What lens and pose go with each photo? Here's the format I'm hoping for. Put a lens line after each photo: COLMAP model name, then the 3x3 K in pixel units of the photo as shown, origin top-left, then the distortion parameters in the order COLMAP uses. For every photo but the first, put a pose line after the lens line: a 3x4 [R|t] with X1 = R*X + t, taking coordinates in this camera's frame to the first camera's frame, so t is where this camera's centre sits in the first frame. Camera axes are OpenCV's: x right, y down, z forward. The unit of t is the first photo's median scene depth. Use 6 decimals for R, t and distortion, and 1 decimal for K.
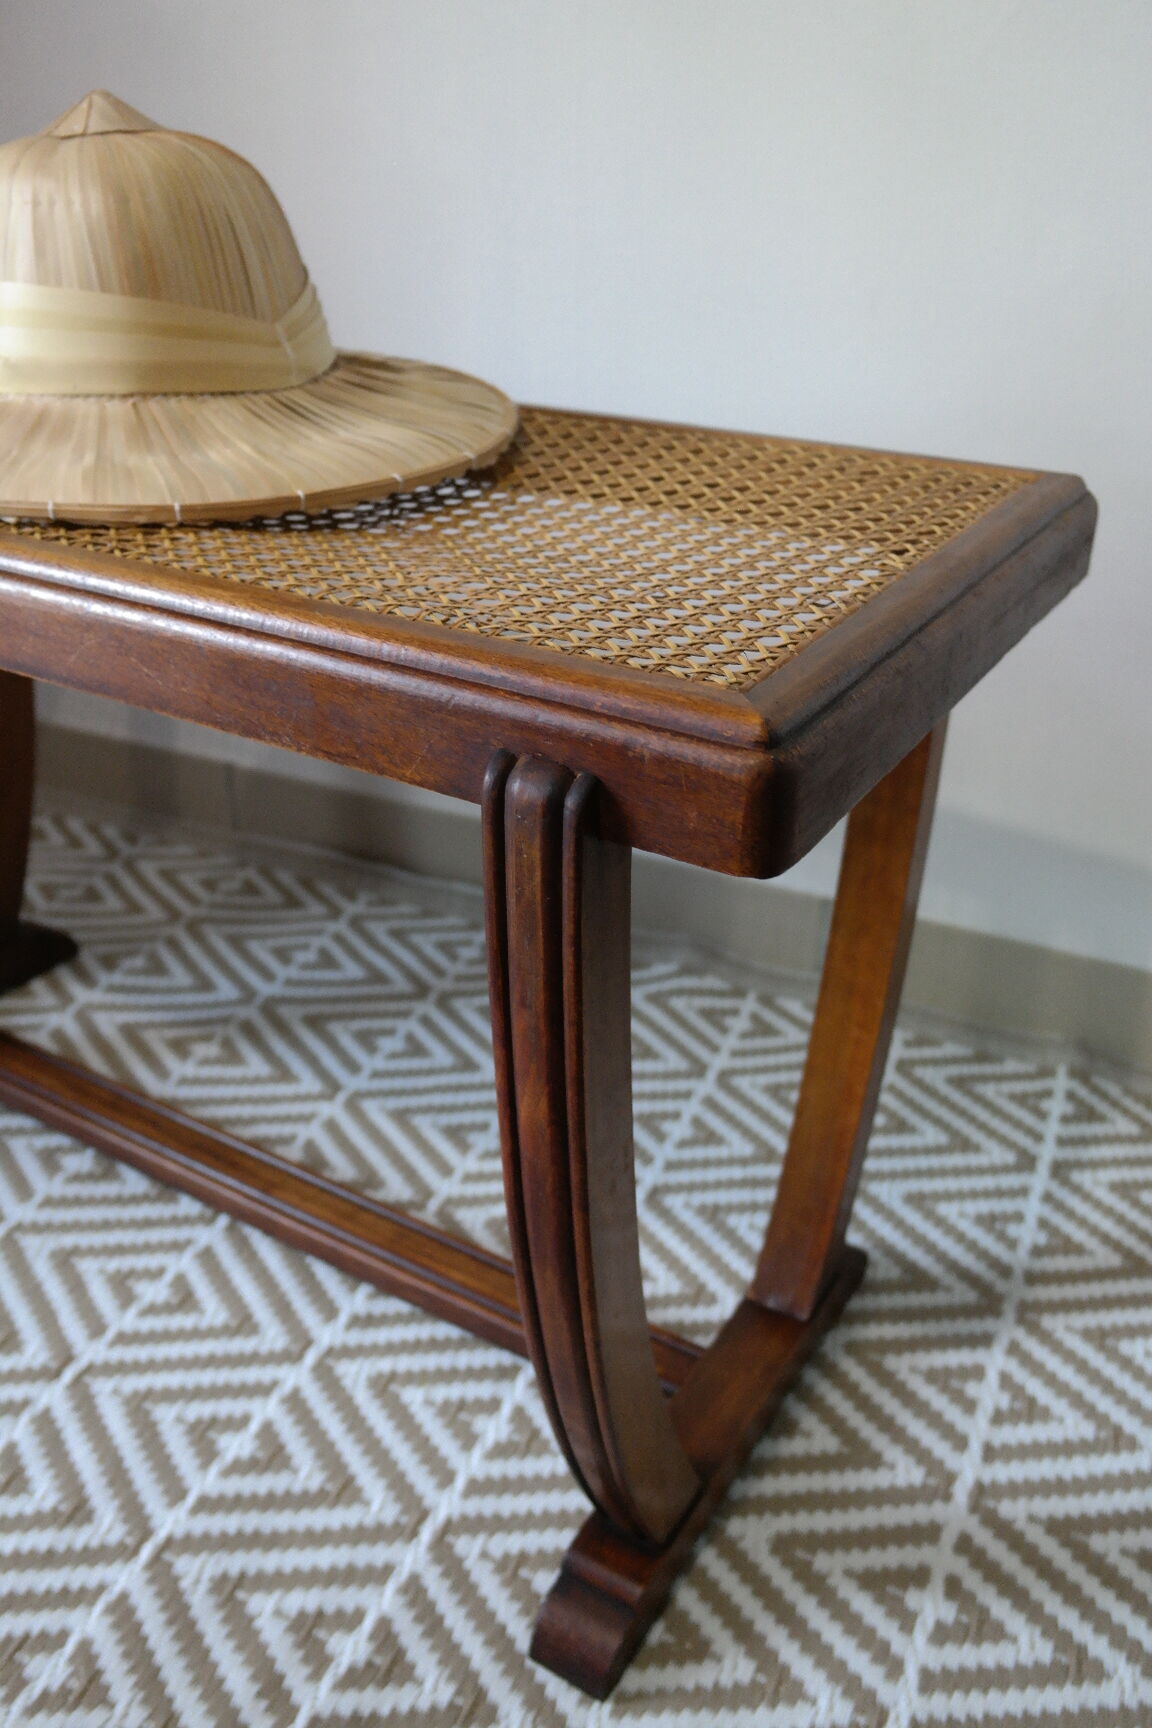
lens RADIAL K [[1466.5, 0, 577.8], [0, 1466.5, 861.6], [0, 0, 1]] dist [-0.030872, 0.008151]
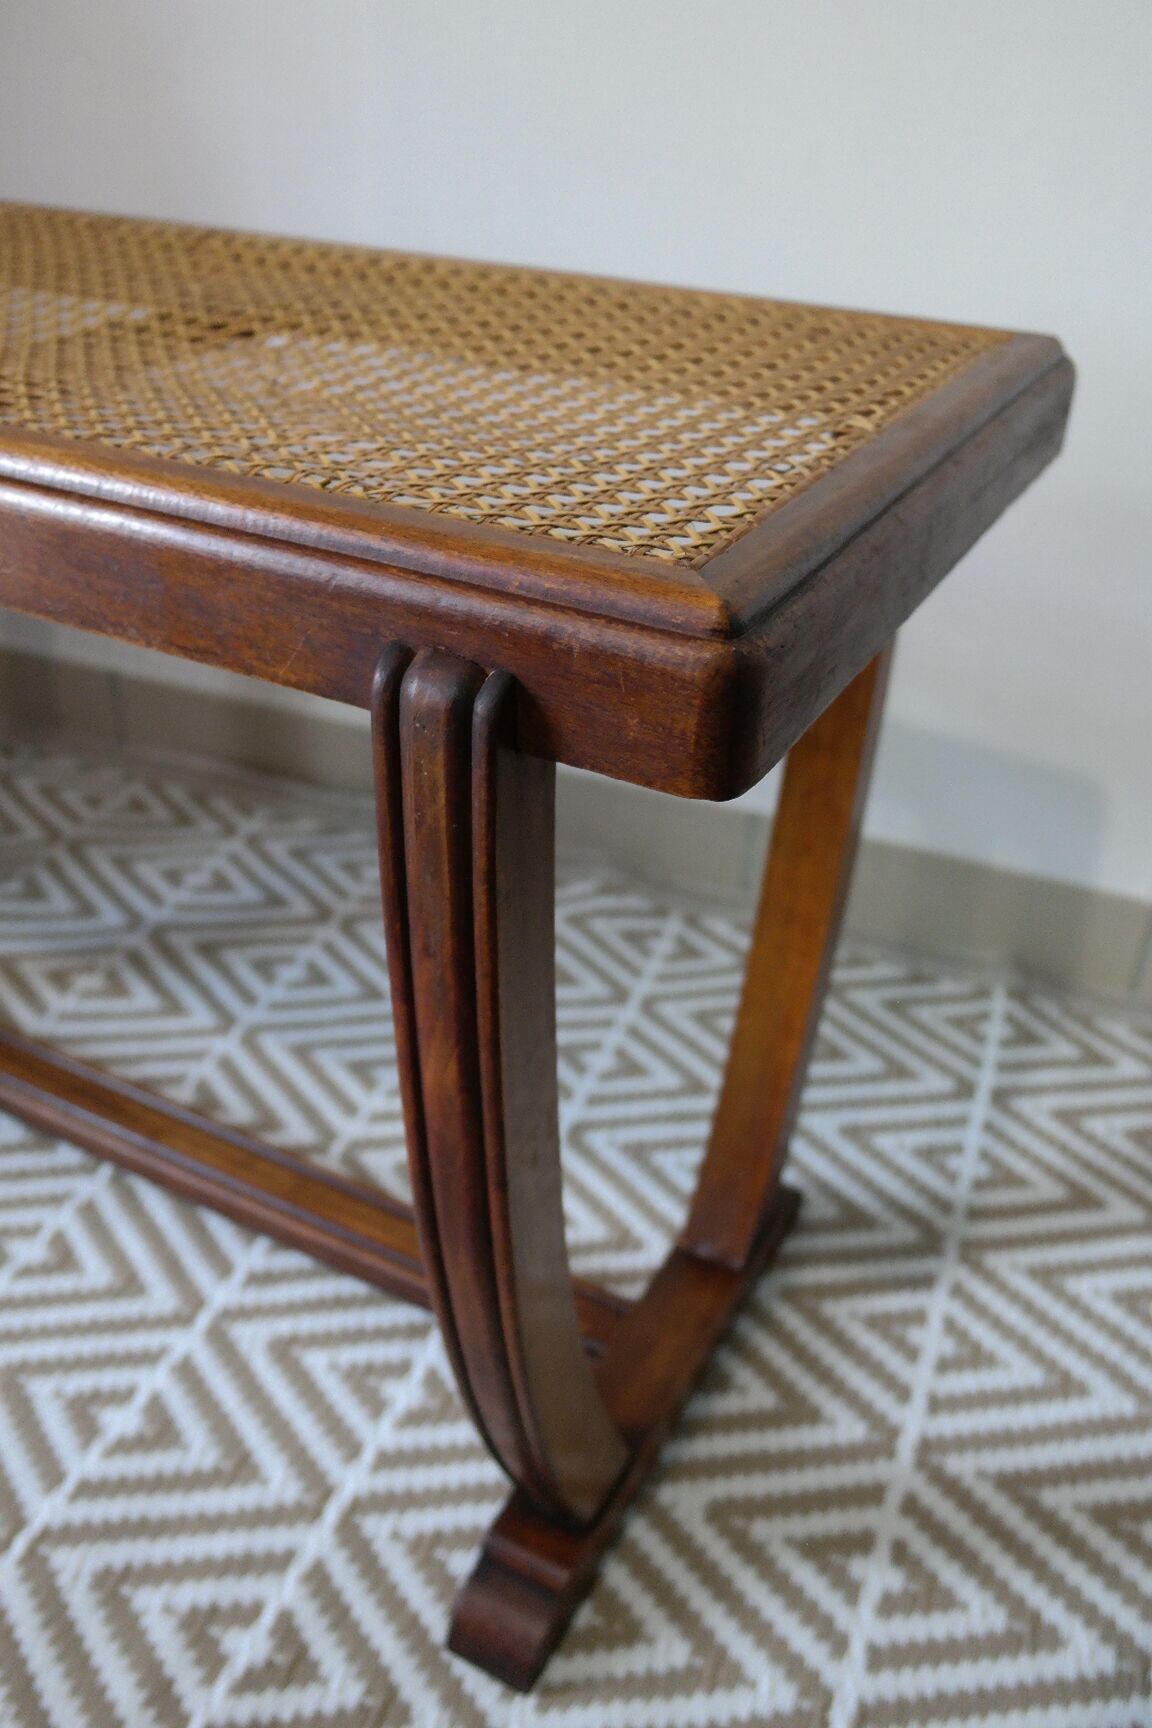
lens RADIAL K [[1466.5, 0, 577.5], [0, 1466.5, 866.3], [0, 0, 1]] dist [-0.030872, 0.008151]
pose [[0.998211, -0.008715, 0.059150, -0.000284], [0.004901, 0.997917, 0.064329, -0.002495], [-0.059588, -0.063924, 0.996174, 0.104143]]
